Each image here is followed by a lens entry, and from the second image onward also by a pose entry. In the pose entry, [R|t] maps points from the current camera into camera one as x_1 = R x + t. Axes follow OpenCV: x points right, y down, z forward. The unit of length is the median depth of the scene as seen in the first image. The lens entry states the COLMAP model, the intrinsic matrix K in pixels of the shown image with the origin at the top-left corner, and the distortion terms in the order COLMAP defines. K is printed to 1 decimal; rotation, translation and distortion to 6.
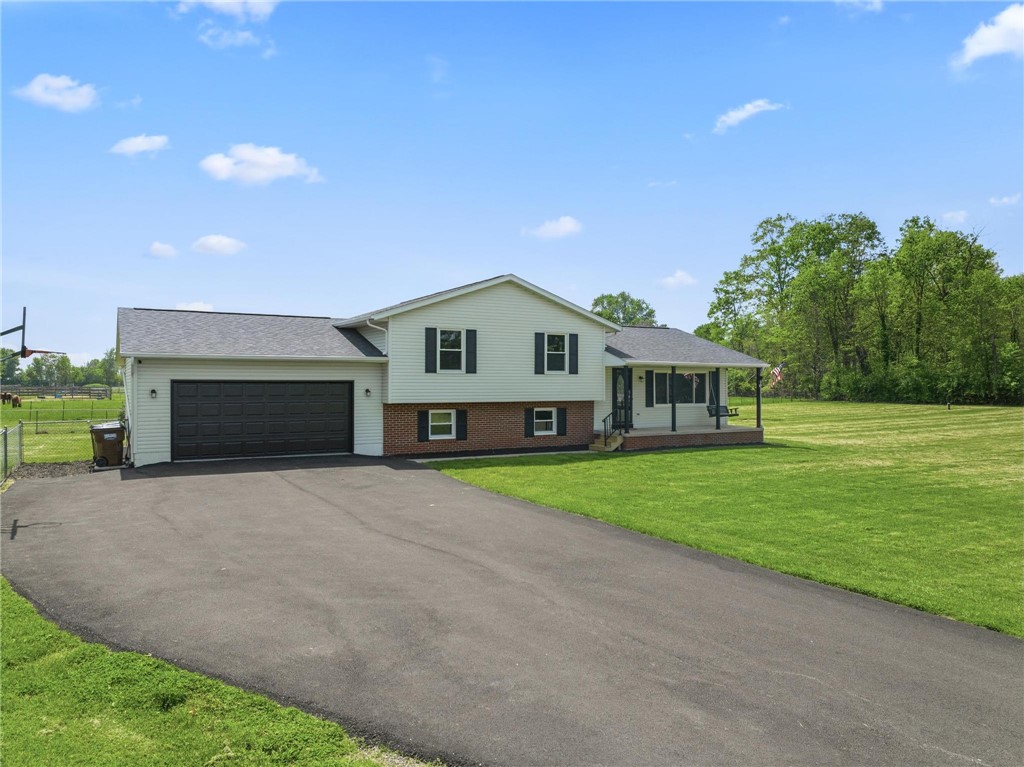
lens RADIAL K [[724.0, 0, 517.4], [0, 724.0, 378.2], [0, 0, 1]] dist [-0.033863, 0.001293]
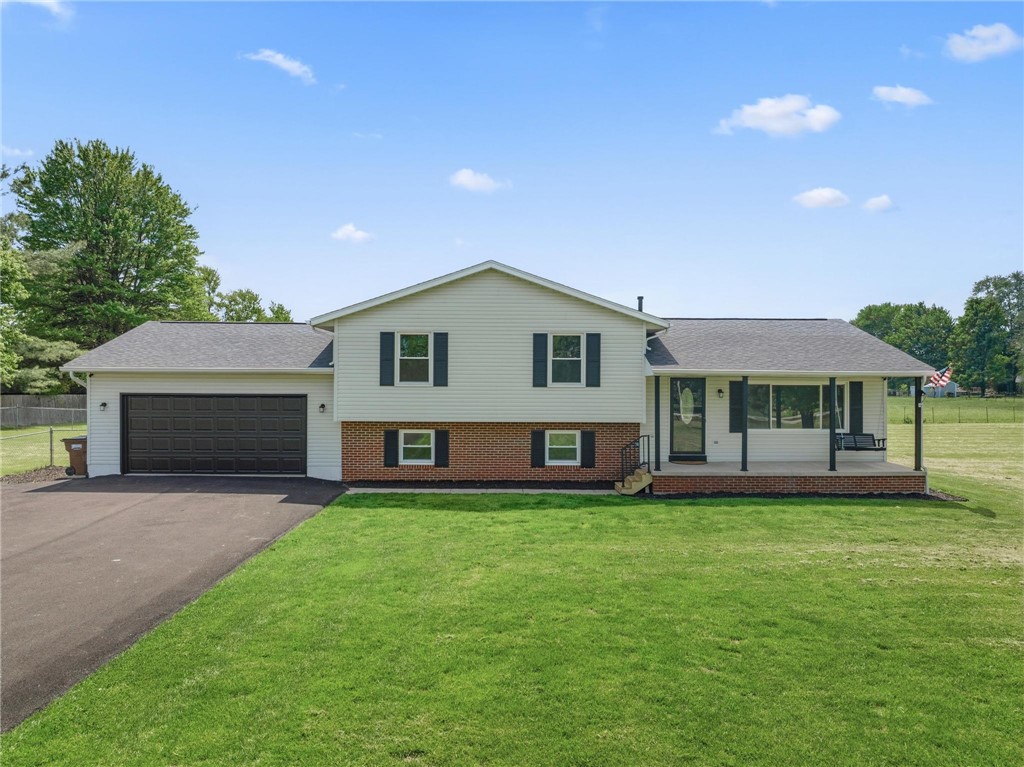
lens RADIAL K [[787.0, 0, 512.0], [0, 787.0, 383.5], [0, 0, 1]] dist [-0.007530, -0.001537]
pose [[0.863859, -0.005700, -0.503701, 0.409569], [-0.000945, 0.999916, -0.012937, 0.001682], [0.503733, 0.011652, 0.863781, 0.244110]]
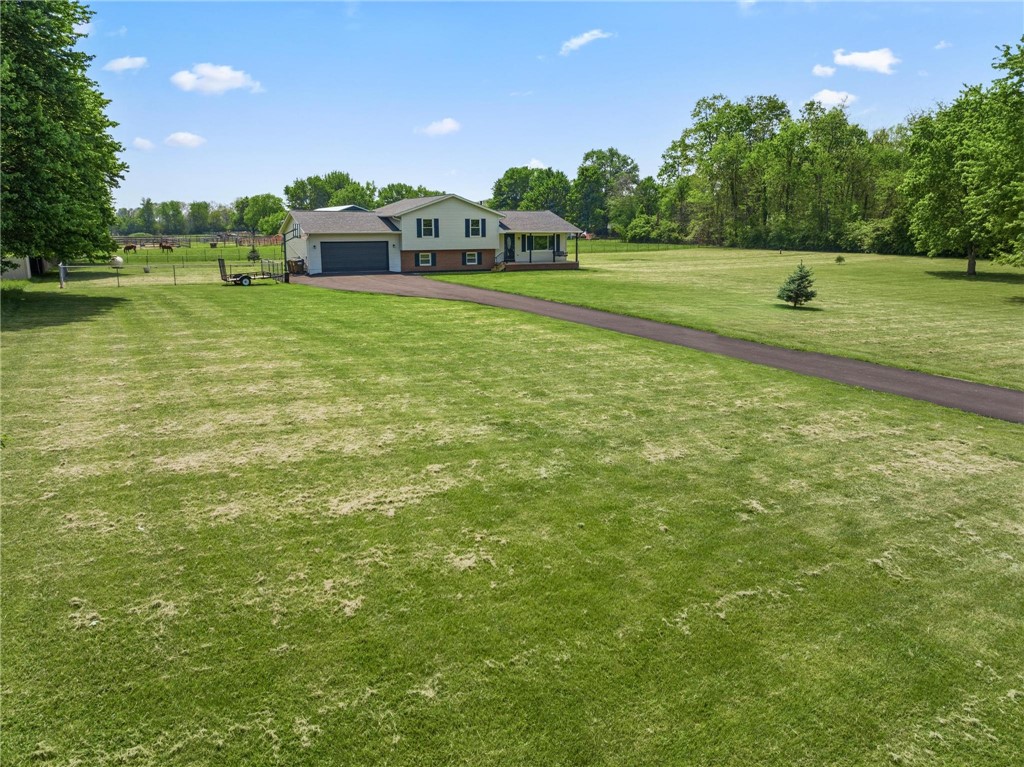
lens RADIAL K [[787.0, 0, 512.0], [0, 787.0, 383.5], [0, 0, 1]] dist [-0.007530, -0.001537]
pose [[0.999087, 0.005031, -0.042436, 0.267680], [0.003663, 0.979304, 0.202362, -0.053403], [0.042575, -0.202333, 0.978391, -1.465844]]
